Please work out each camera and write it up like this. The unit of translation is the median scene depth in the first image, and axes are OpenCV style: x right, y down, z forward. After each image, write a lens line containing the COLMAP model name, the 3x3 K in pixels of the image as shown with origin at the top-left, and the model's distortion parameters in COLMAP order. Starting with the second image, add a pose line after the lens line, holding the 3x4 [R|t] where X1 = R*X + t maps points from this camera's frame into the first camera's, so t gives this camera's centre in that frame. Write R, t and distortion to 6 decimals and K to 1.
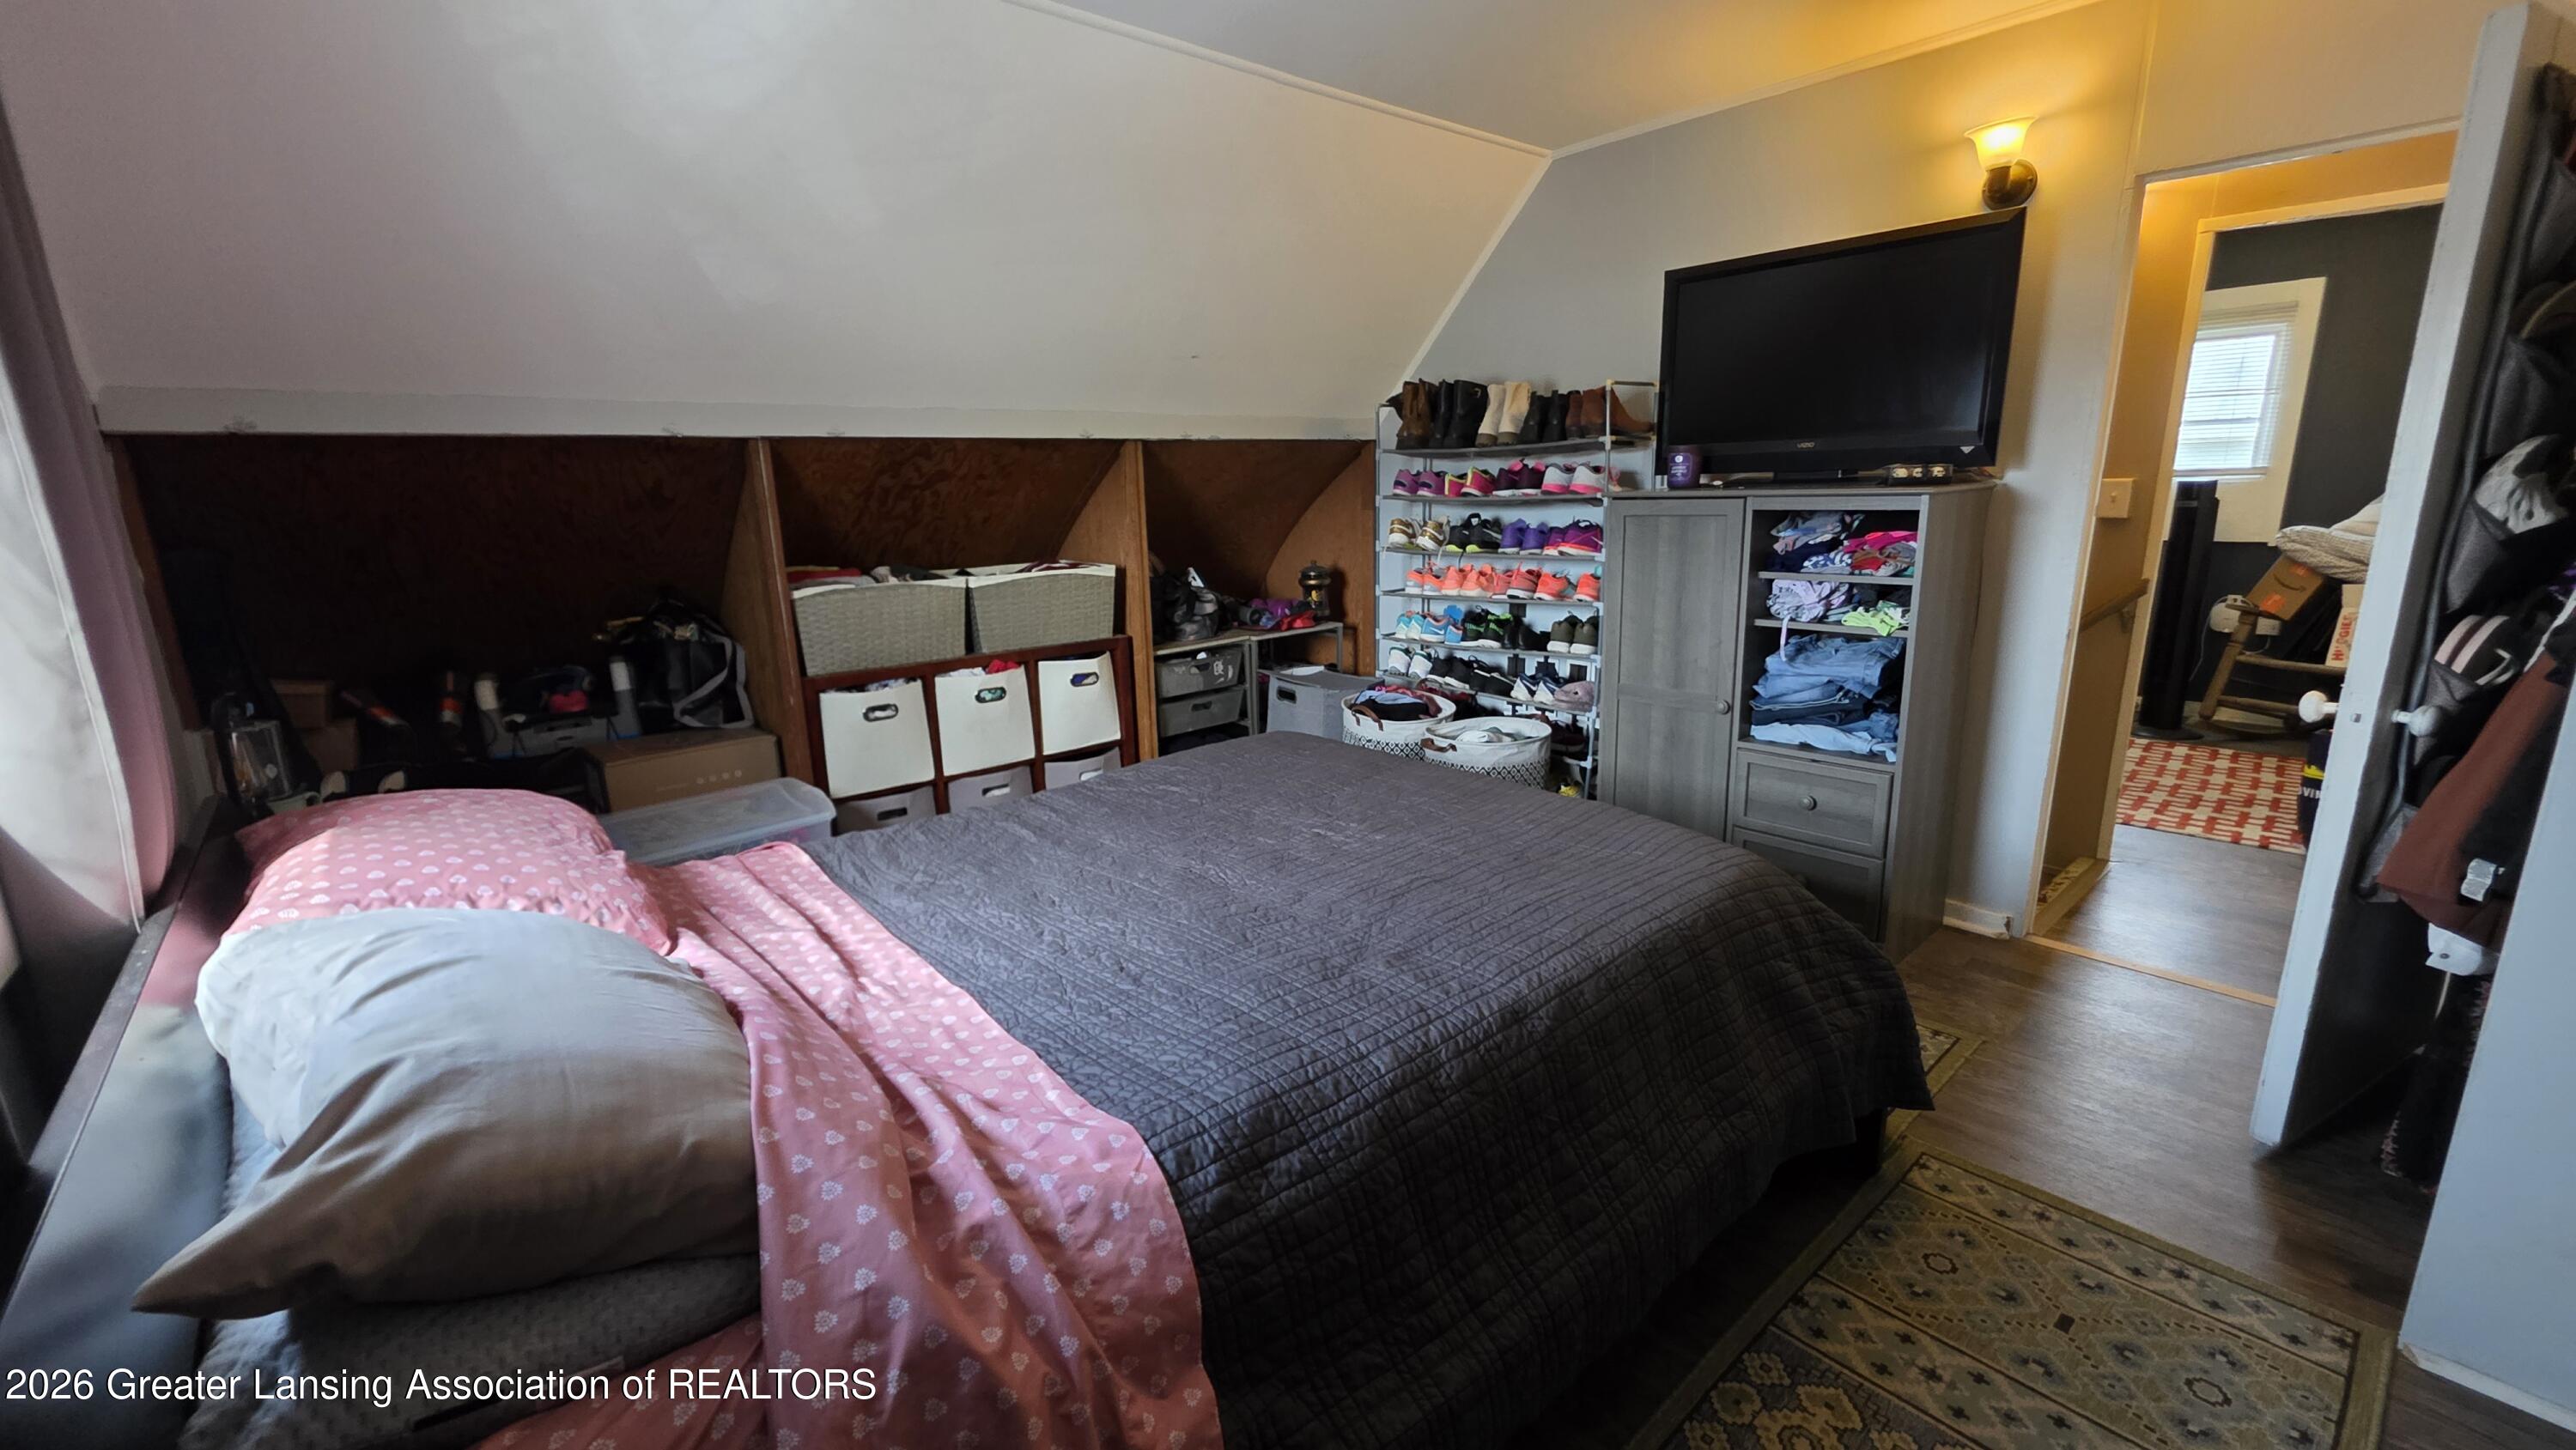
lens RADIAL K [[1037.9, 0, 1284.2], [0, 1037.9, 722.4], [0, 0, 1]] dist [0.000486, -0.000760]
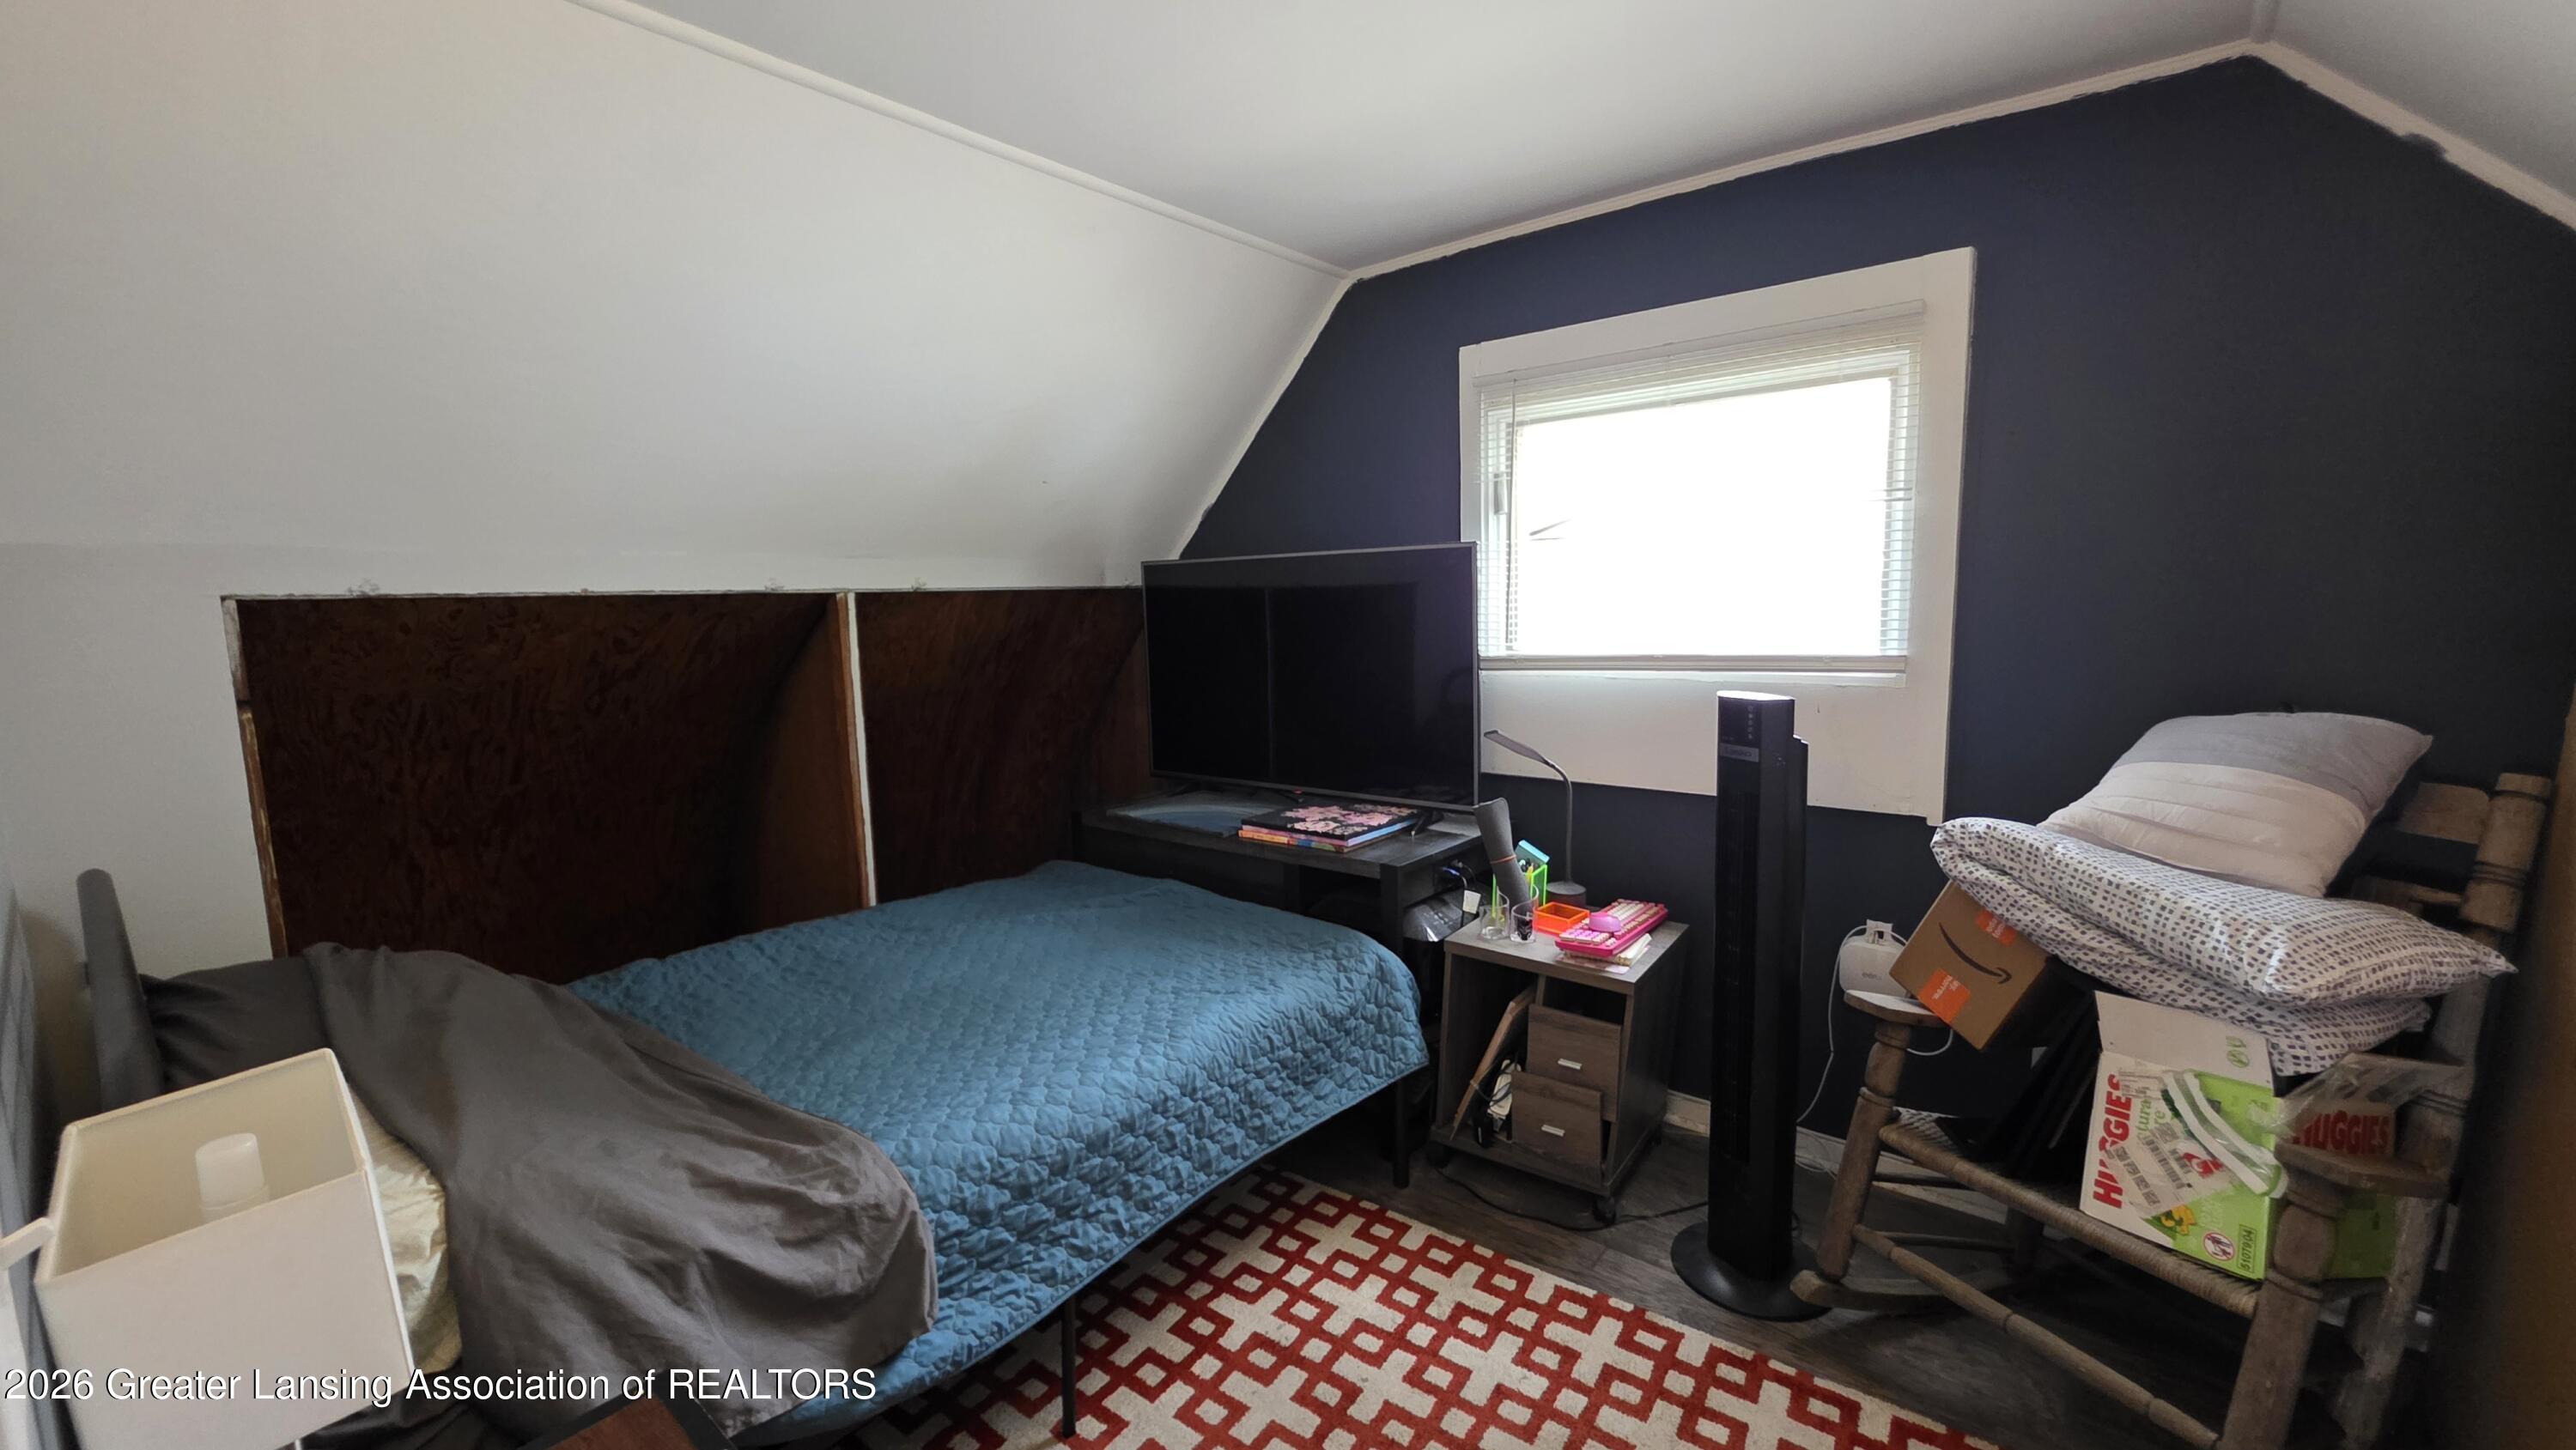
lens RADIAL K [[1041.2, 0, 1278.2], [0, 1041.2, 721.4], [0, 0, 1]] dist [0.000158, -0.000258]
pose [[0.986384, -0.019674, 0.163278, 0.625671], [0.037604, 0.993498, -0.107460, -0.186776], [-0.160102, 0.112137, 0.980710, 0.623984]]
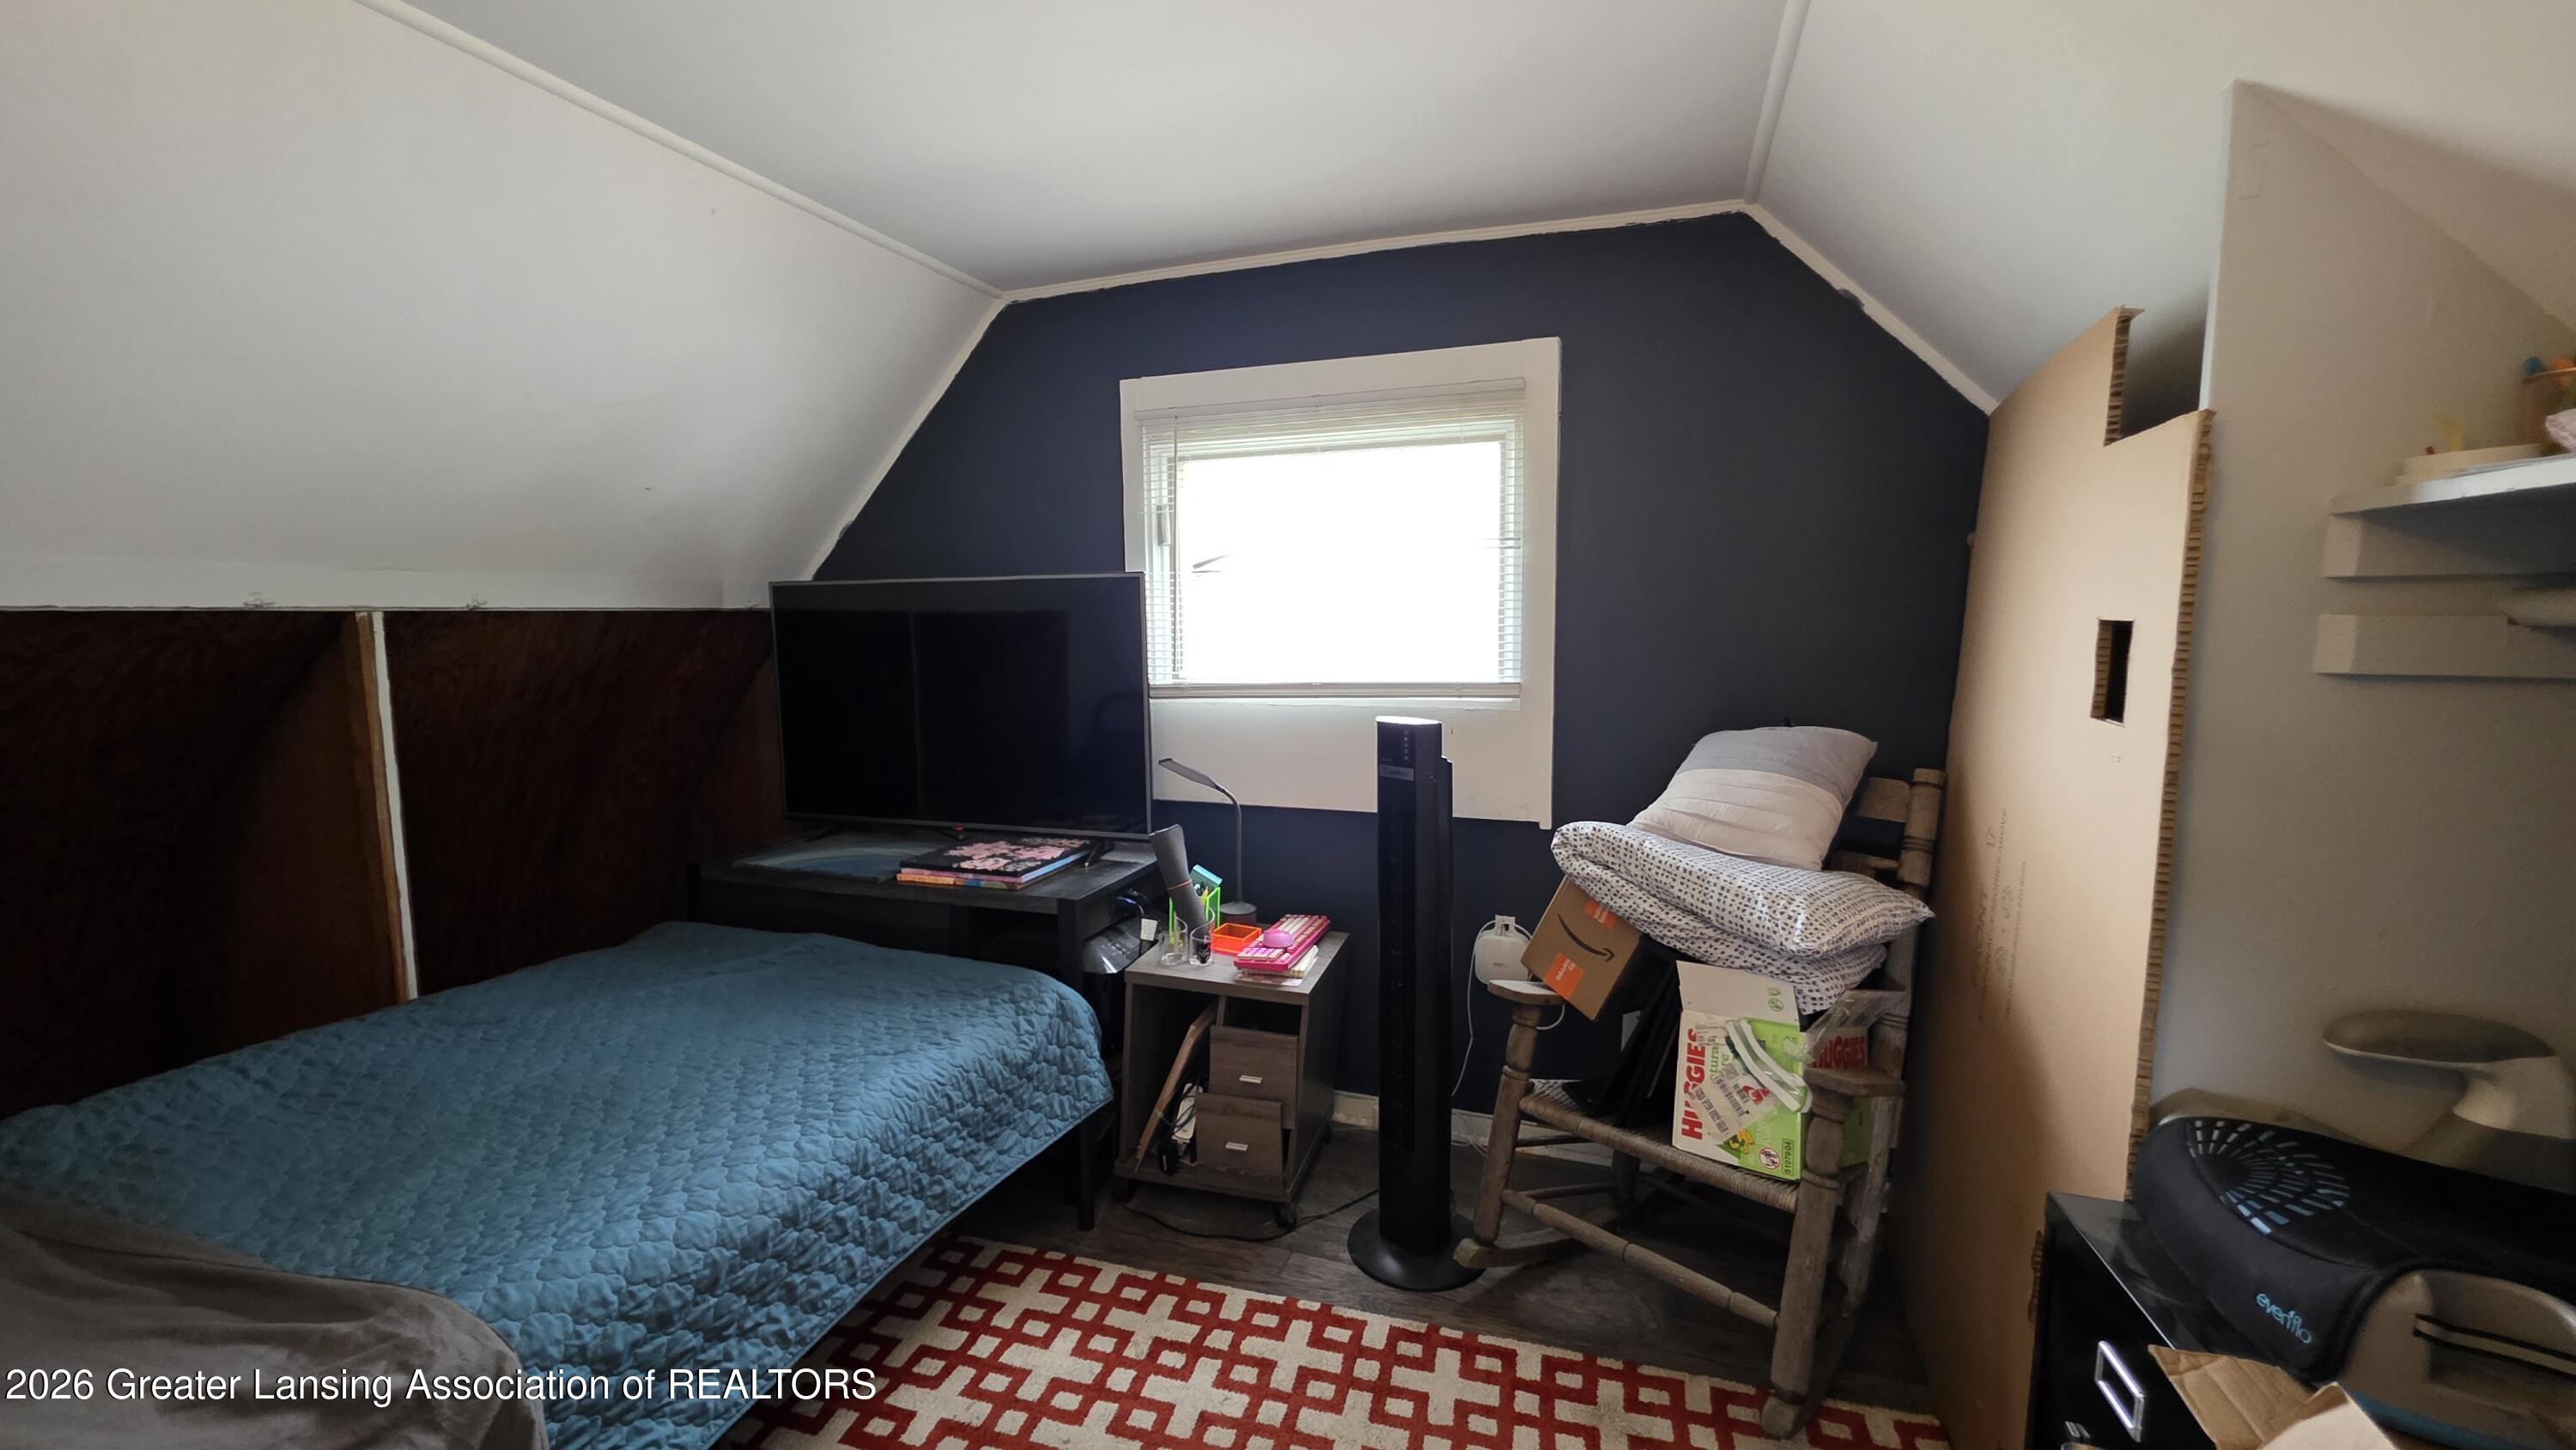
lens RADIAL K [[1036.0, 0, 1283.4], [0, 1036.0, 719.0], [0, 0, 1]] dist [-0.000488, -0.000208]
pose [[0.871169, -0.033106, 0.489865, 0.610372], [0.098923, 0.989099, -0.109077, -0.191013], [-0.480914, 0.143484, 0.864948, 0.632554]]
